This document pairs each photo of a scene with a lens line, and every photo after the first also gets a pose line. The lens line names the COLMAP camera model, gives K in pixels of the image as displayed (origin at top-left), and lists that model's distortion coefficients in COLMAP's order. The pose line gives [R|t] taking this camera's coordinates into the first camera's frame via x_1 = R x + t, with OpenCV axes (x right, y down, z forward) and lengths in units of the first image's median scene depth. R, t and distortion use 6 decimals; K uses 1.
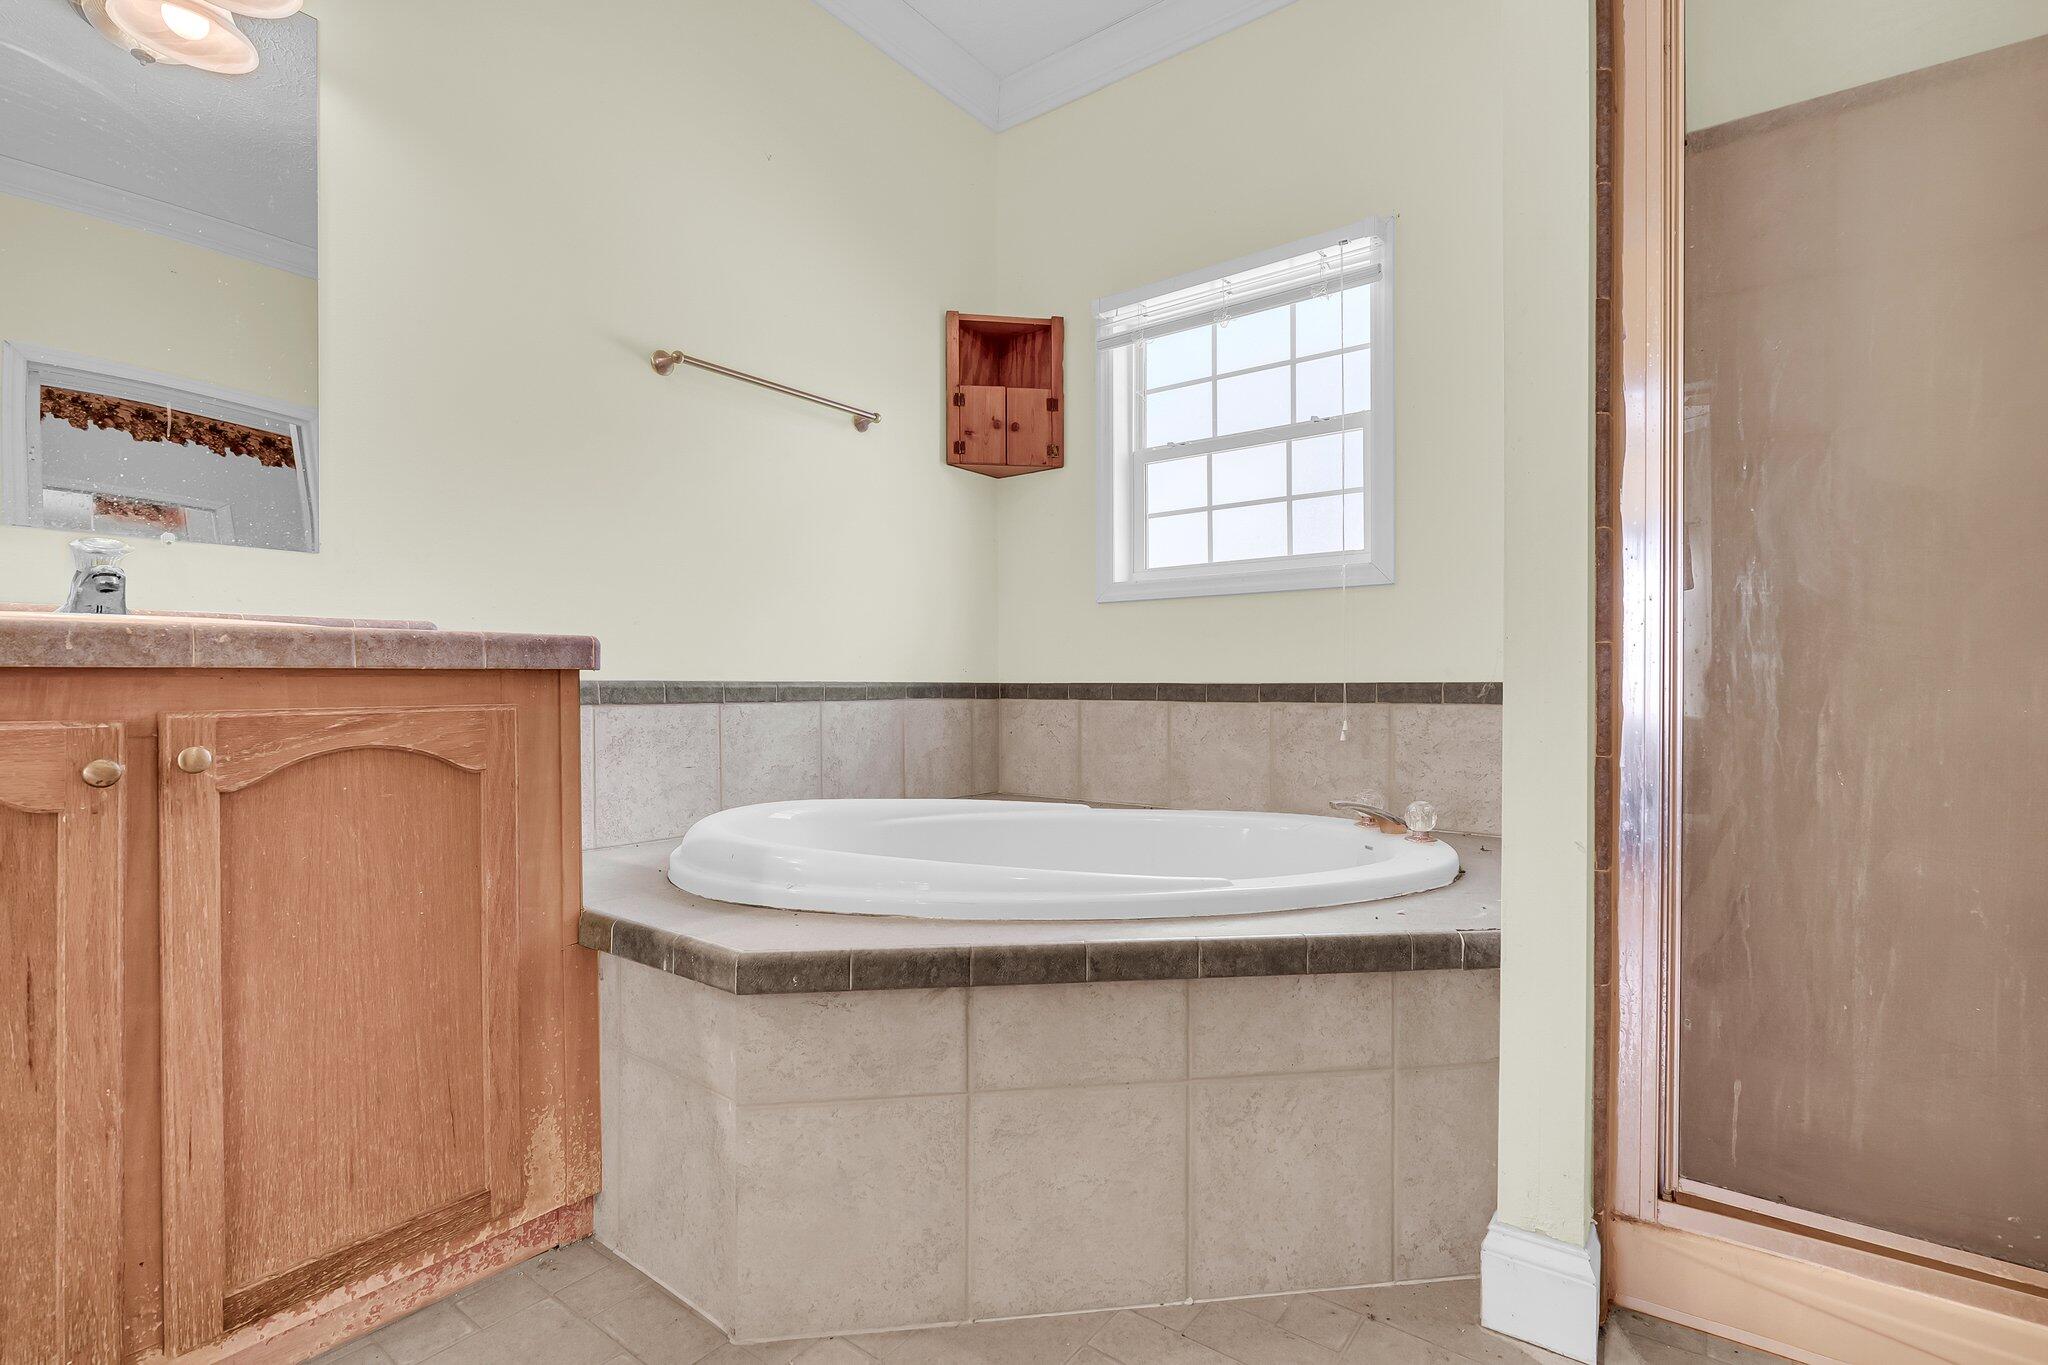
lens RADIAL K [[942.4, 0, 1020.3], [0, 942.4, 689.8], [0, 0, 1]] dist [-0.007389, 0.003114]
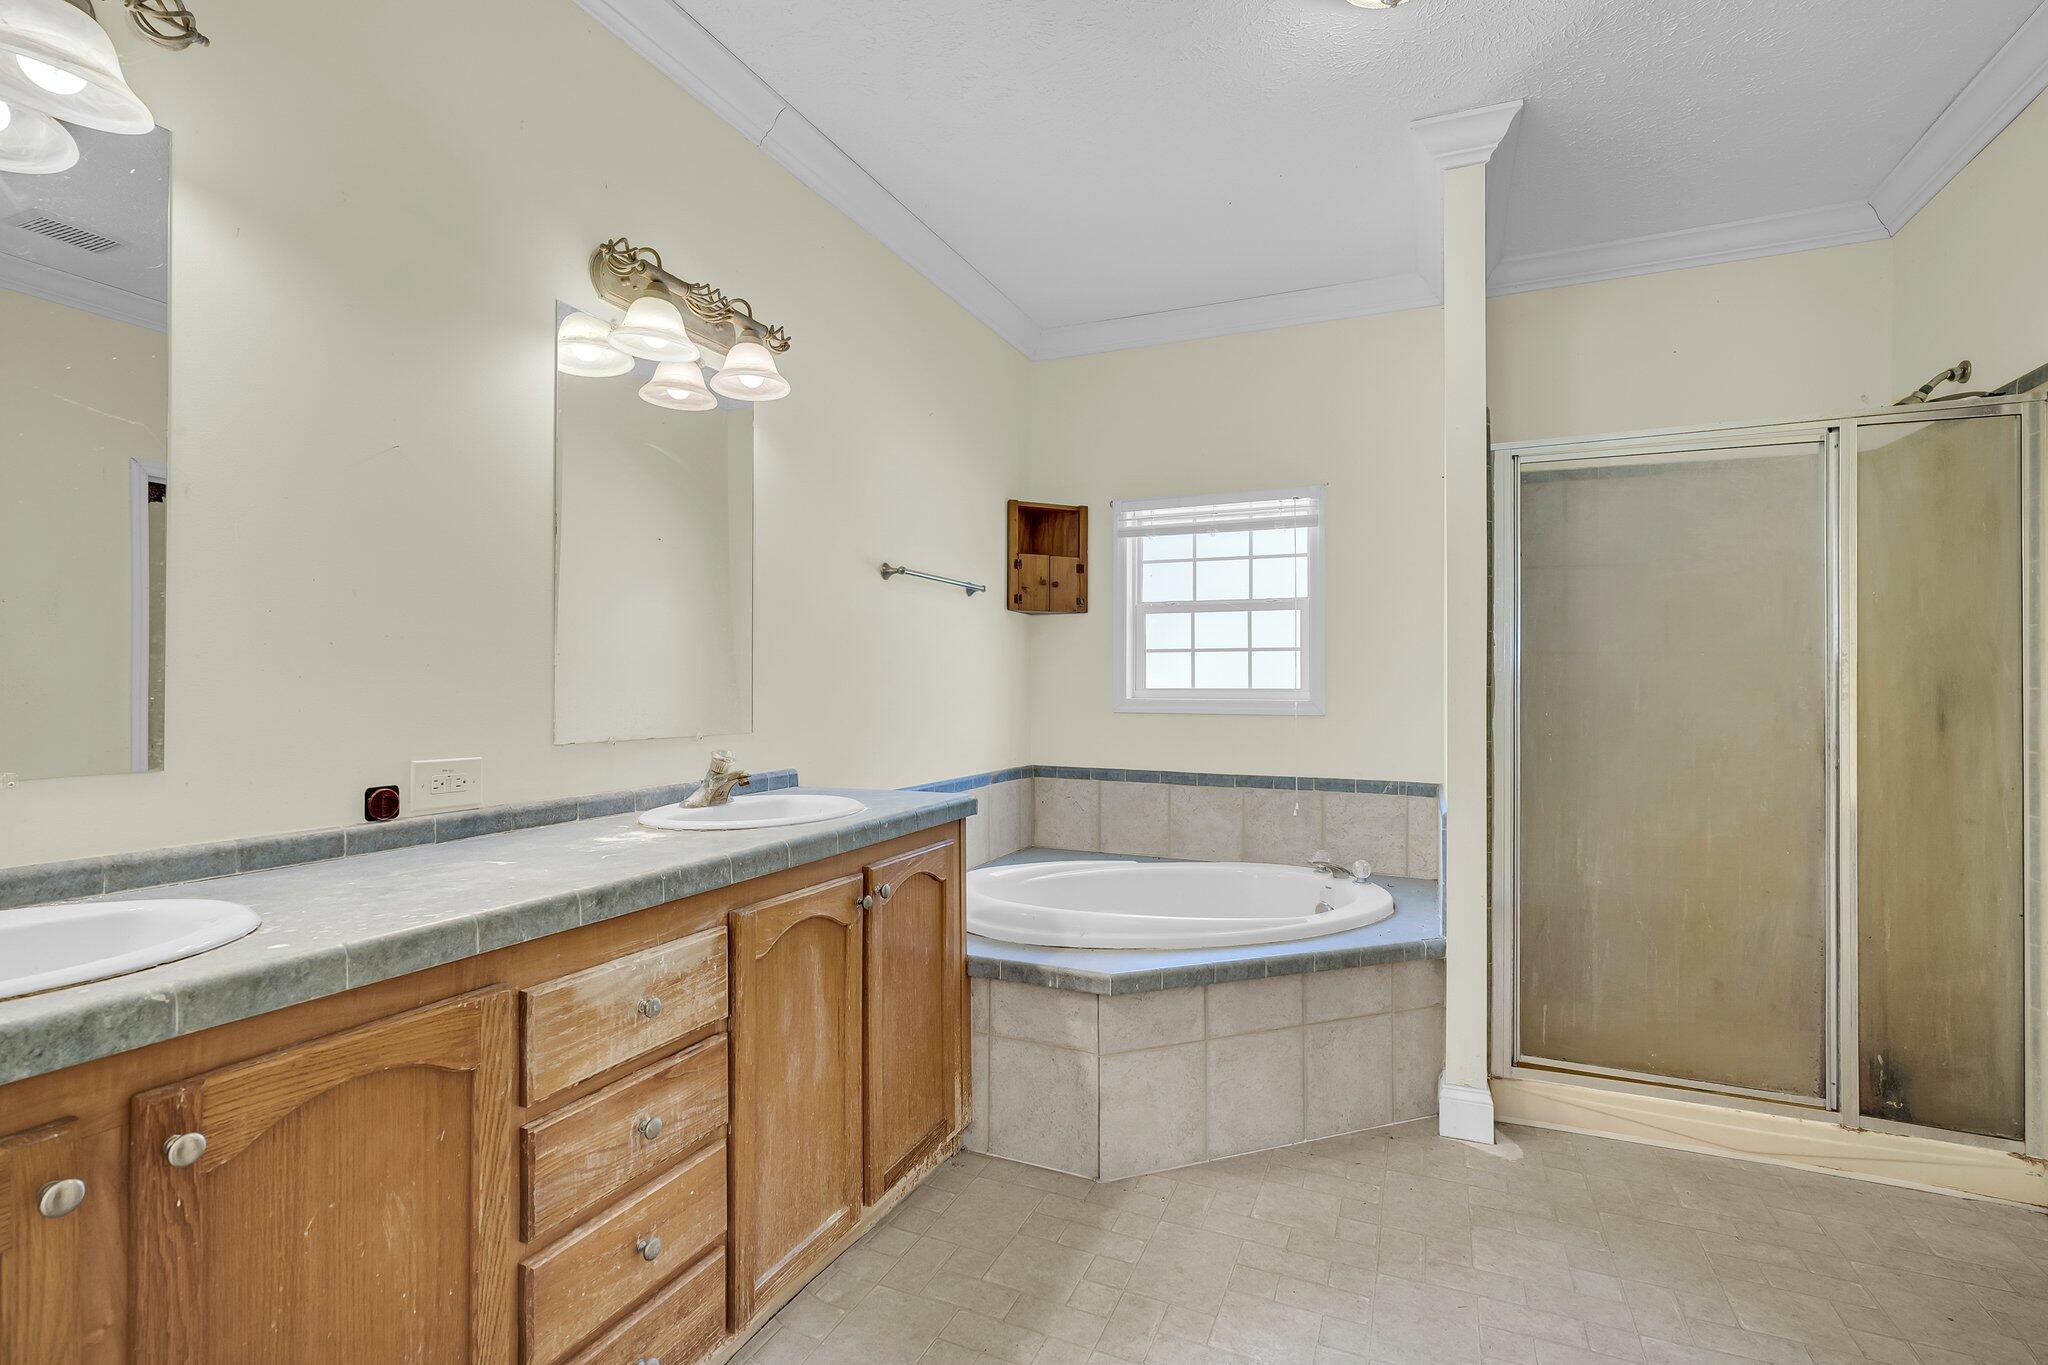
lens RADIAL K [[942.4, 0, 1013.8], [0, 942.4, 677.6], [0, 0, 1]] dist [-0.007389, 0.003114]
pose [[0.973080, 0.009293, 0.230282, -0.856177], [-0.006131, 0.999877, -0.014441, -0.269216], [-0.230388, 0.012641, 0.973017, -0.753990]]
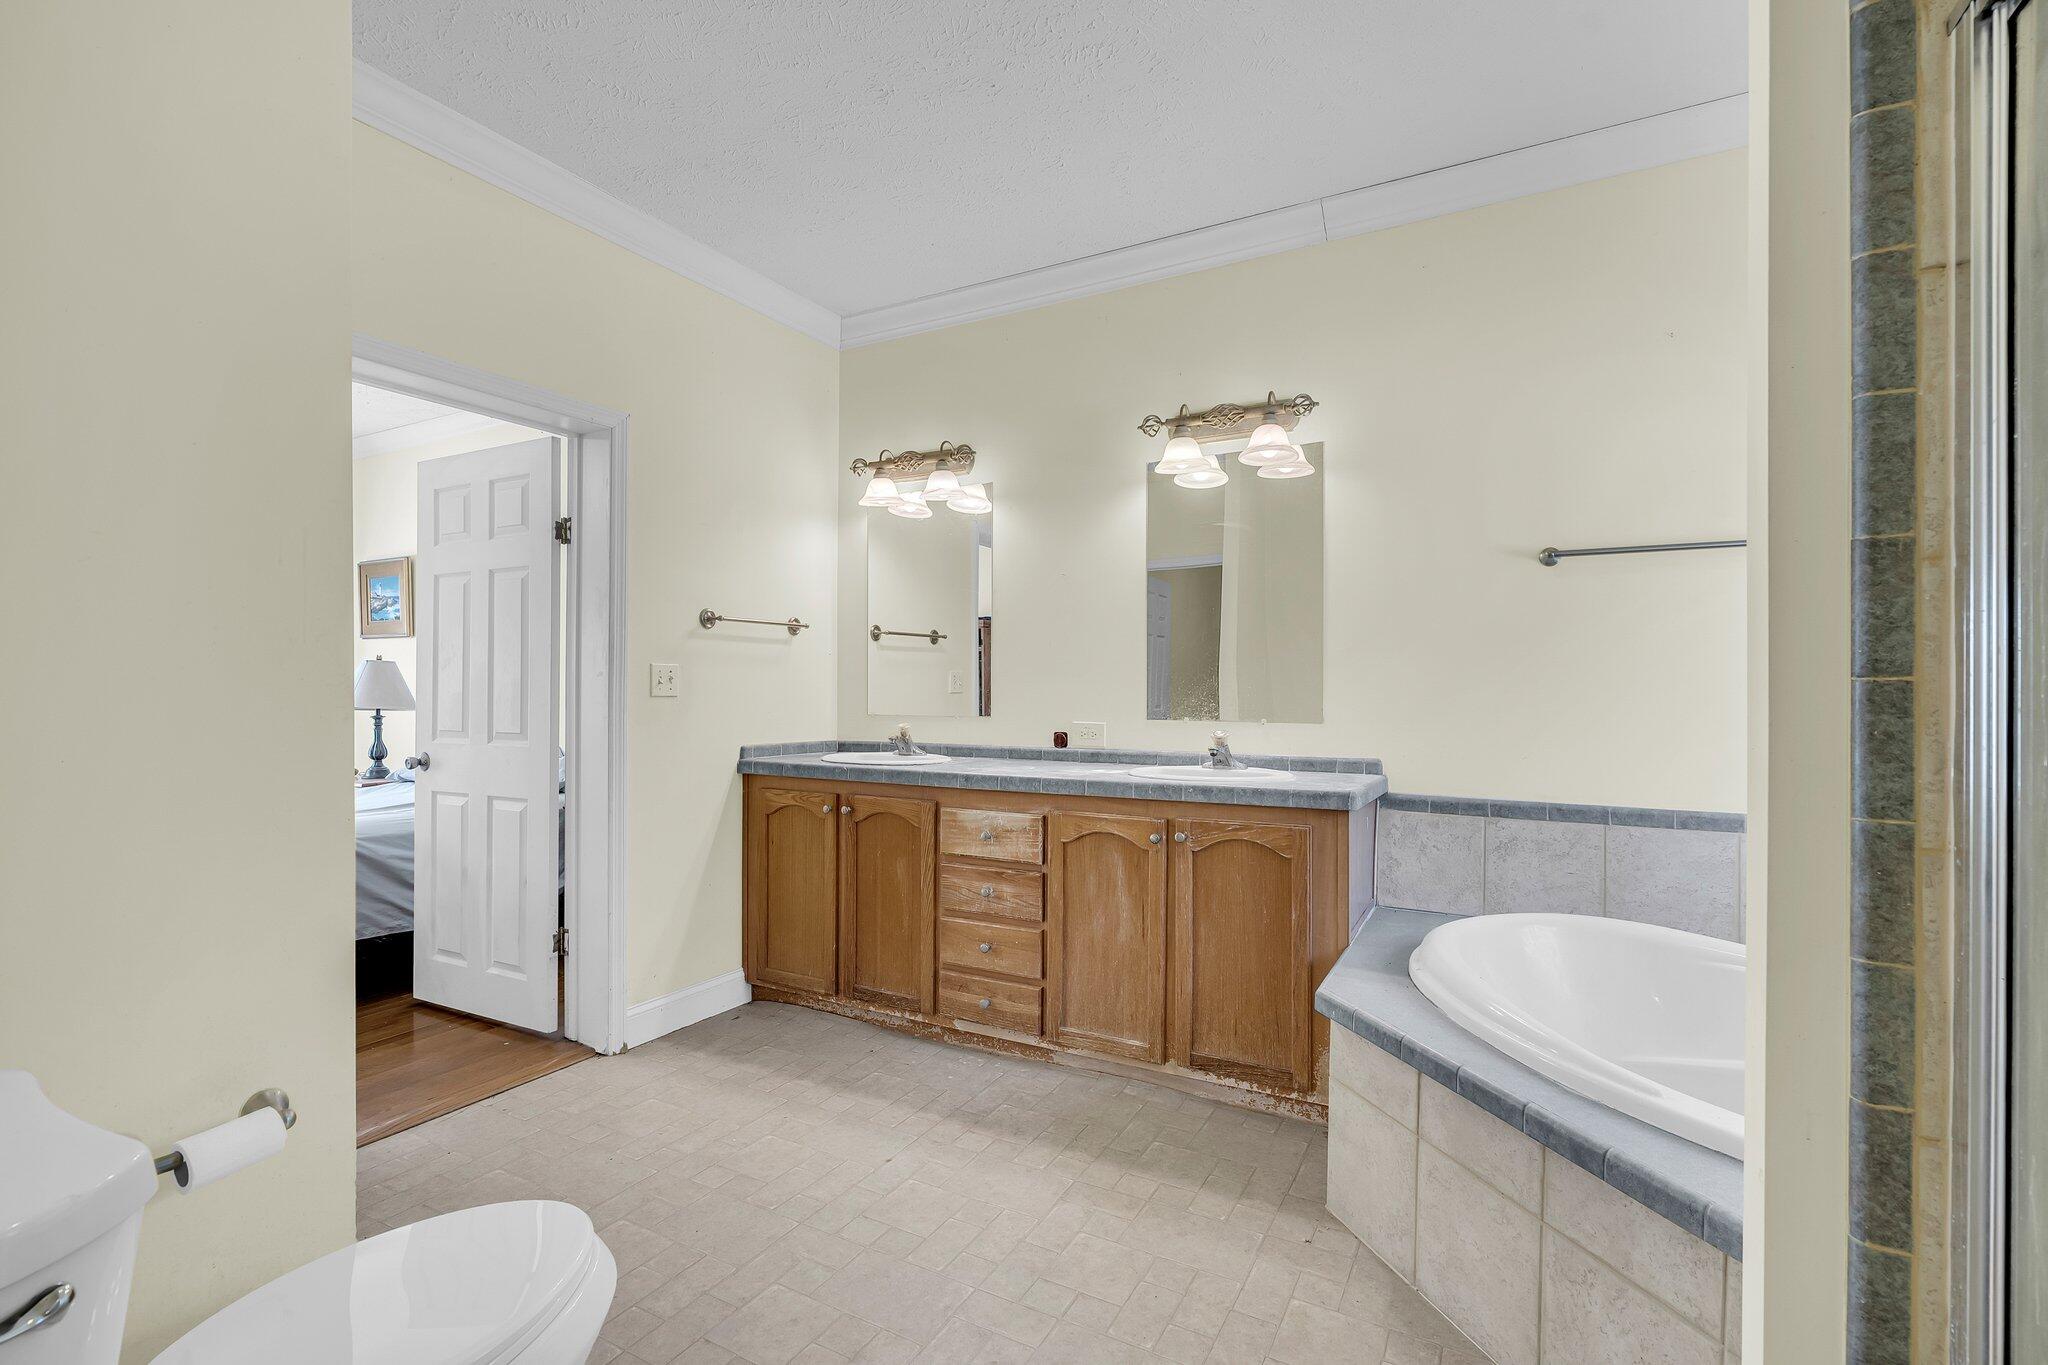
lens RADIAL K [[942.4, 0, 1017.7], [0, 942.4, 677.6], [0, 0, 1]] dist [-0.007389, 0.003114]
pose [[0.142542, -0.004861, -0.989777, 1.300980], [-0.004327, 0.999975, -0.005534, -0.279201], [0.989779, 0.005072, 0.142518, 0.148068]]
